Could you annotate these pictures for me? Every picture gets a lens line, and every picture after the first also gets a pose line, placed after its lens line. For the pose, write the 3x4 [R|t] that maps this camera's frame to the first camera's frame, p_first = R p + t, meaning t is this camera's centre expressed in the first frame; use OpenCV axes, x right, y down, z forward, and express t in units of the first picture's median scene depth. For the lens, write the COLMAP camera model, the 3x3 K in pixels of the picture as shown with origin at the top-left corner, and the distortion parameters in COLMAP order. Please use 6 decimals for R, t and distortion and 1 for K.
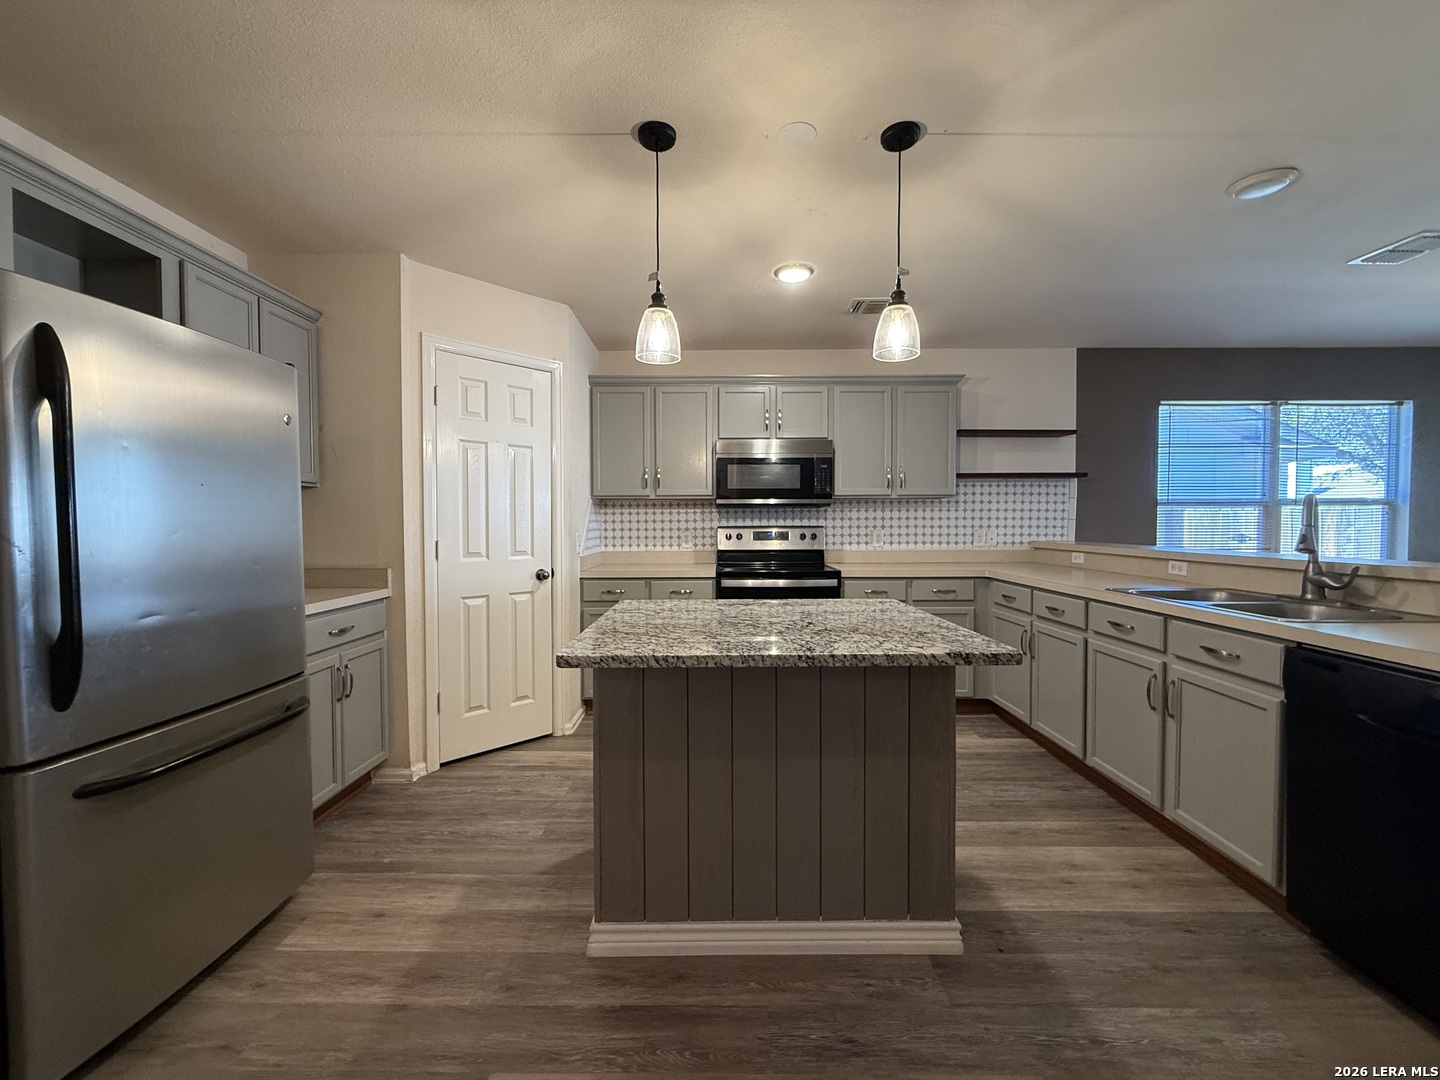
lens RADIAL K [[577.1, 0, 712.9], [0, 577.1, 538.9], [0, 0, 1]] dist [-0.001557, -0.000474]
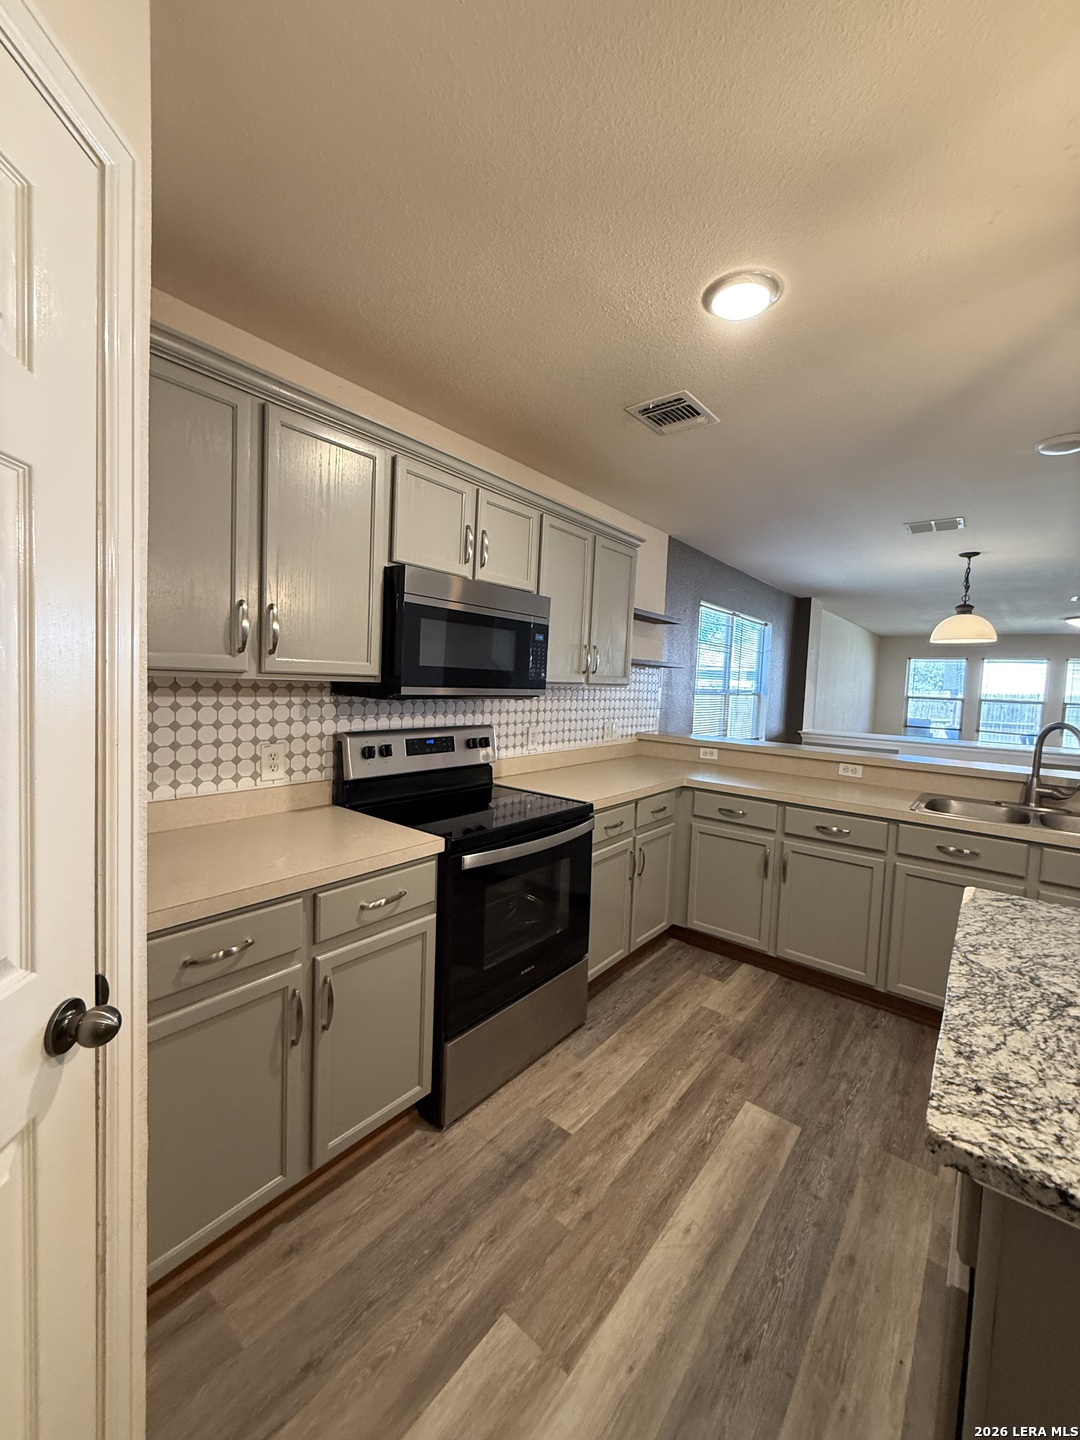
lens RADIAL K [[577.1, 0, 539.5], [0, 577.1, 714.9], [0, 0, 1]] dist [-0.001557, -0.000474]
pose [[0.620546, -0.021413, 0.783878, -0.423531], [-0.019140, 0.998916, 0.042440, -0.093140], [-0.783936, -0.041340, 0.619463, 0.828542]]
